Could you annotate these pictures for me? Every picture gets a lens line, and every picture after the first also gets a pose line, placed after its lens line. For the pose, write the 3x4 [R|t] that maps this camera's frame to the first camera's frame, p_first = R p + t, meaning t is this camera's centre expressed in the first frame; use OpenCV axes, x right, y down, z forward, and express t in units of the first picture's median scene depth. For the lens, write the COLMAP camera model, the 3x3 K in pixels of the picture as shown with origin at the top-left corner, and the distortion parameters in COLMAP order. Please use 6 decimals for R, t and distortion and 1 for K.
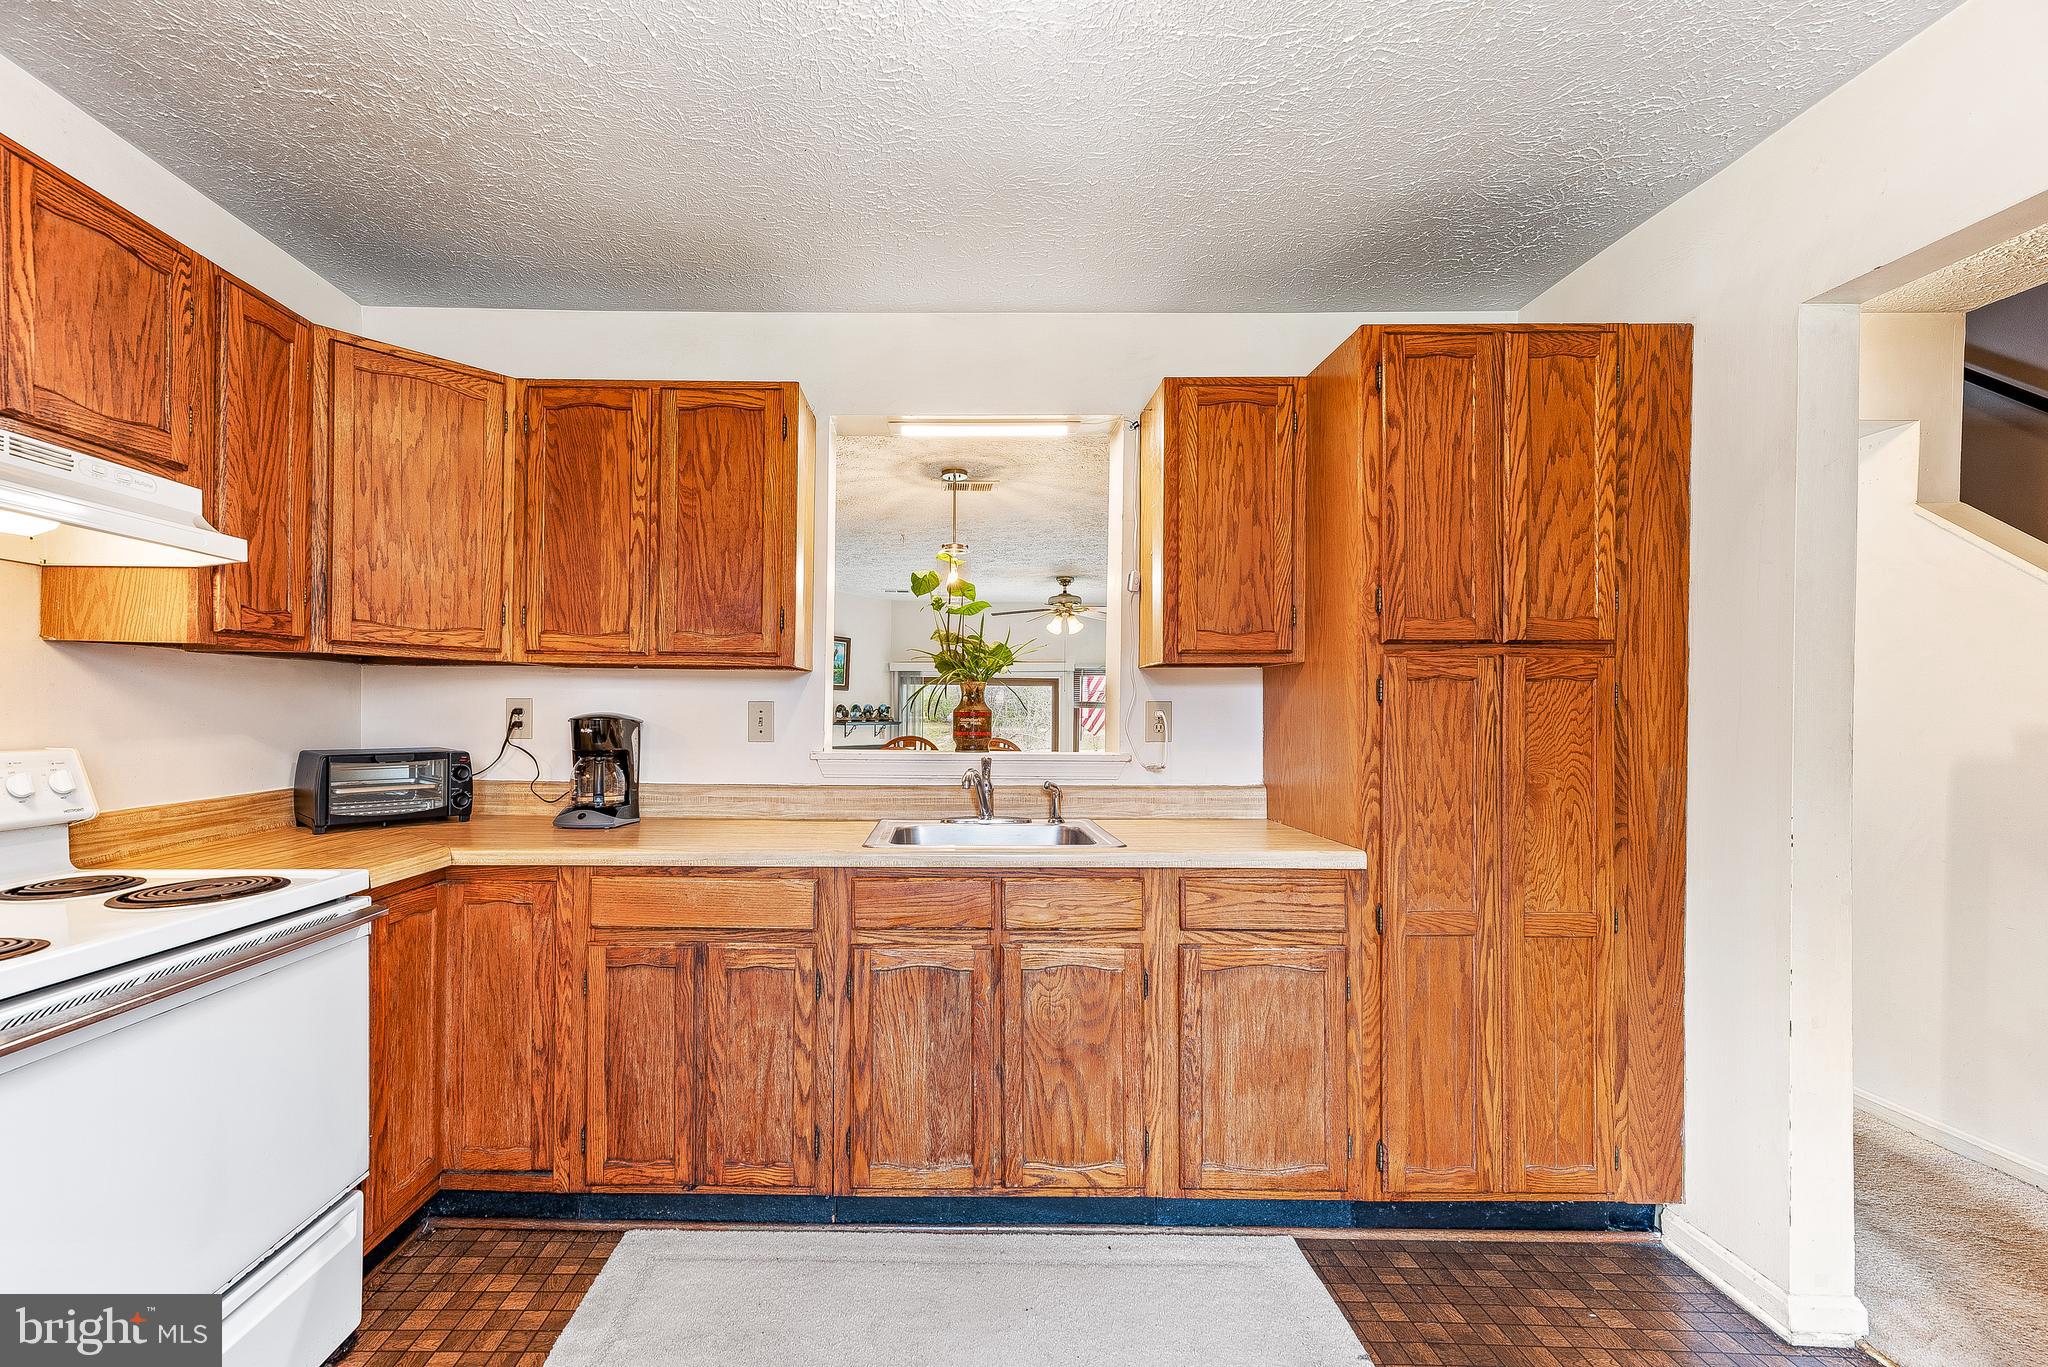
lens RADIAL K [[850.1, 0, 945.7], [0, 850.1, 707.3], [0, 0, 1]] dist [0.005582, 0.000080]
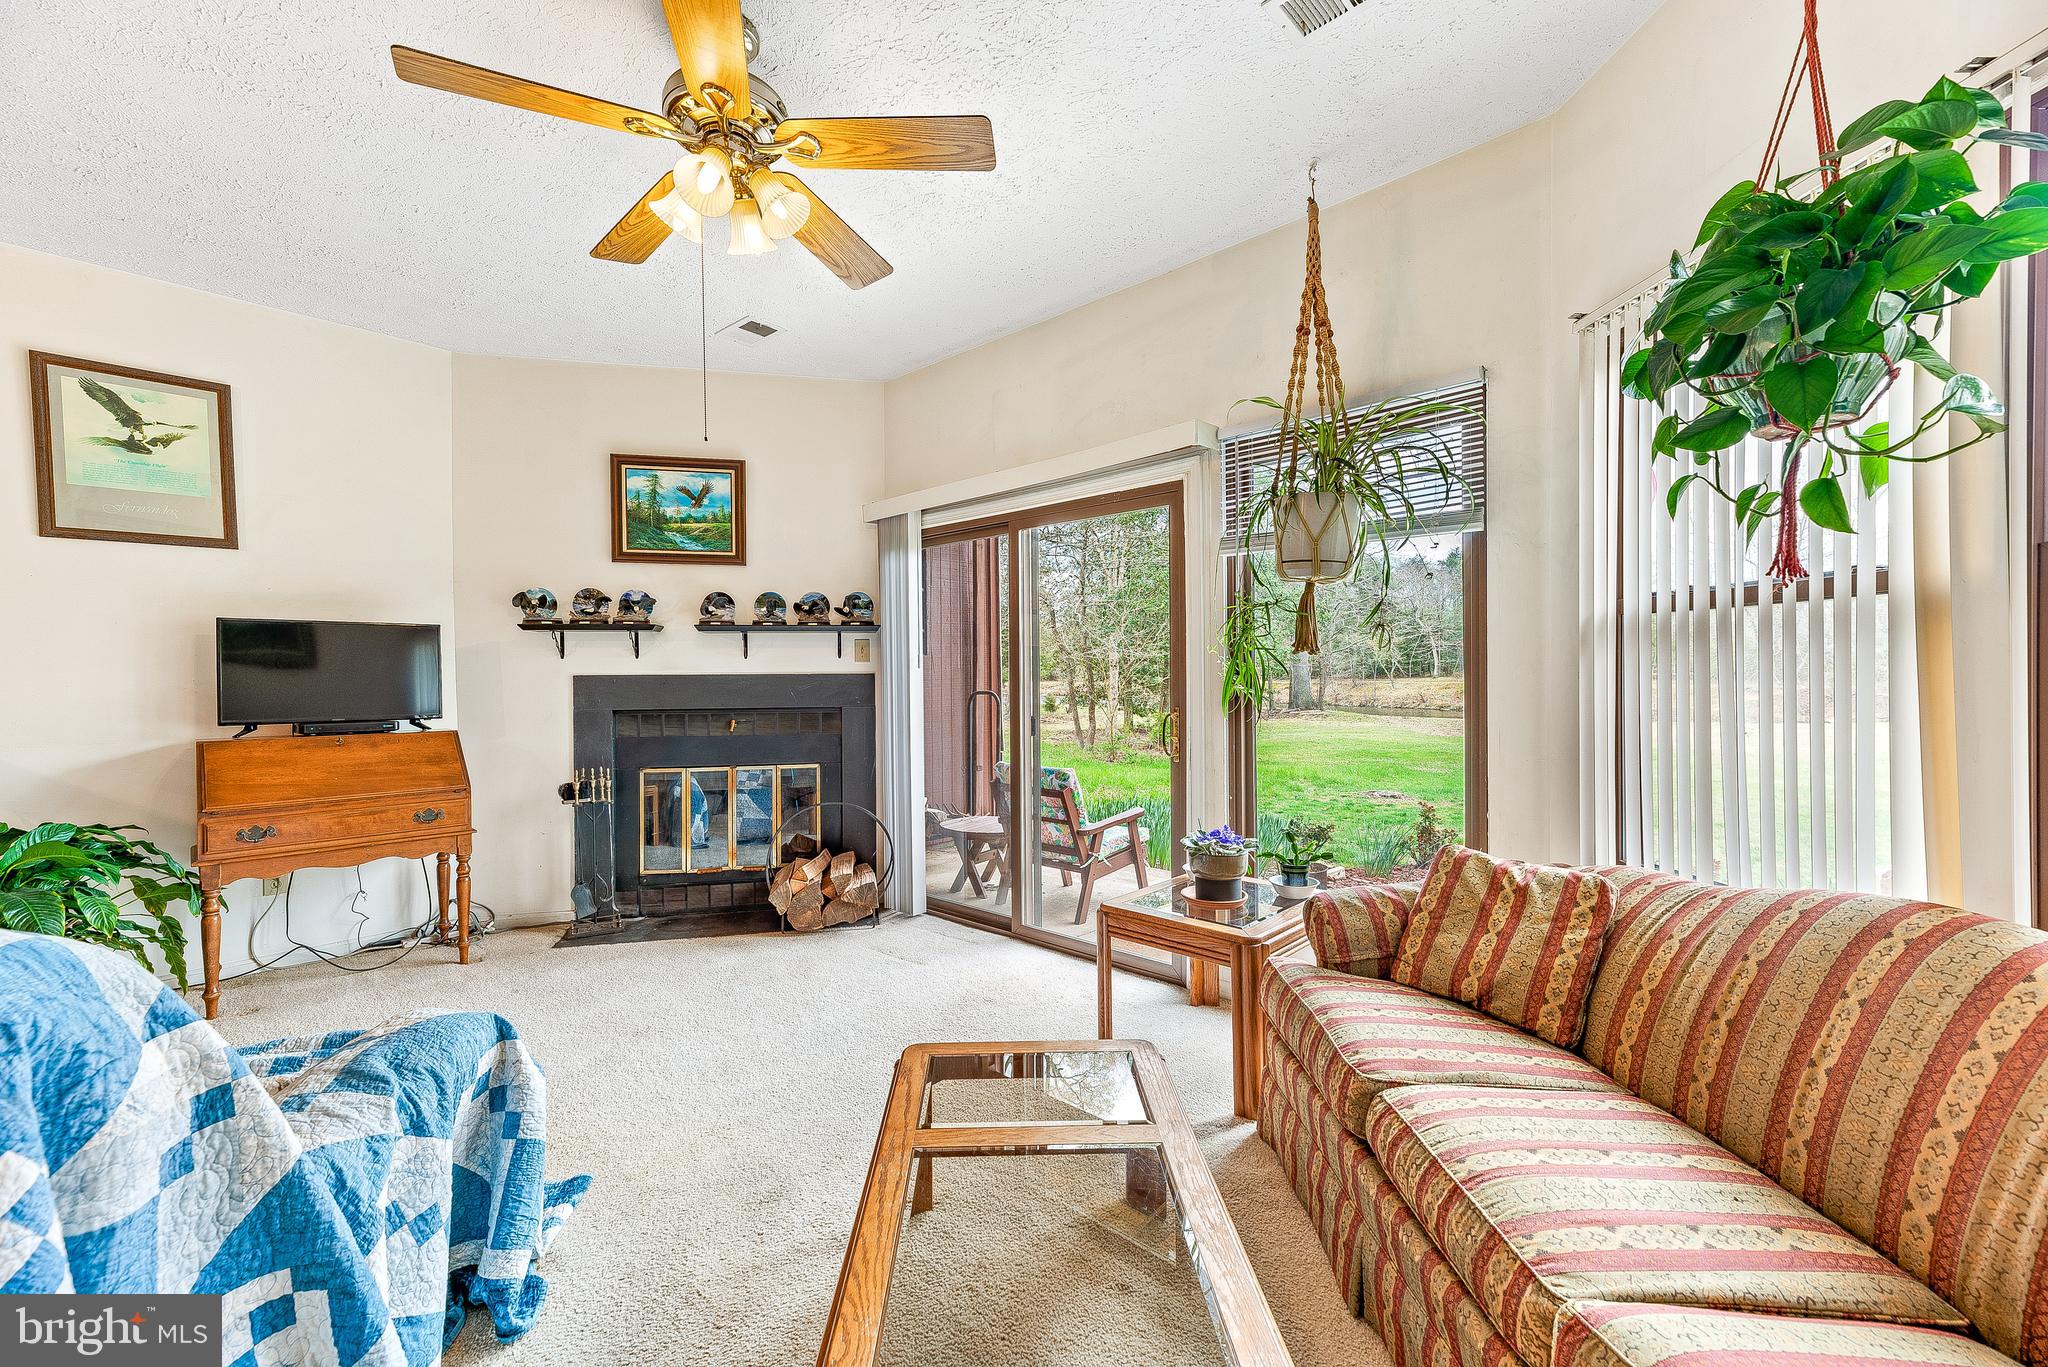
lens RADIAL K [[825.5, 0, 1031.2], [0, 825.5, 677.2], [0, 0, 1]] dist [0.012683, 0.000078]
pose [[0.747296, -0.014964, -0.664323, 1.602121], [0.018969, 0.999819, -0.001183, 0.243789], [0.664220, -0.011718, 0.747445, 3.549432]]
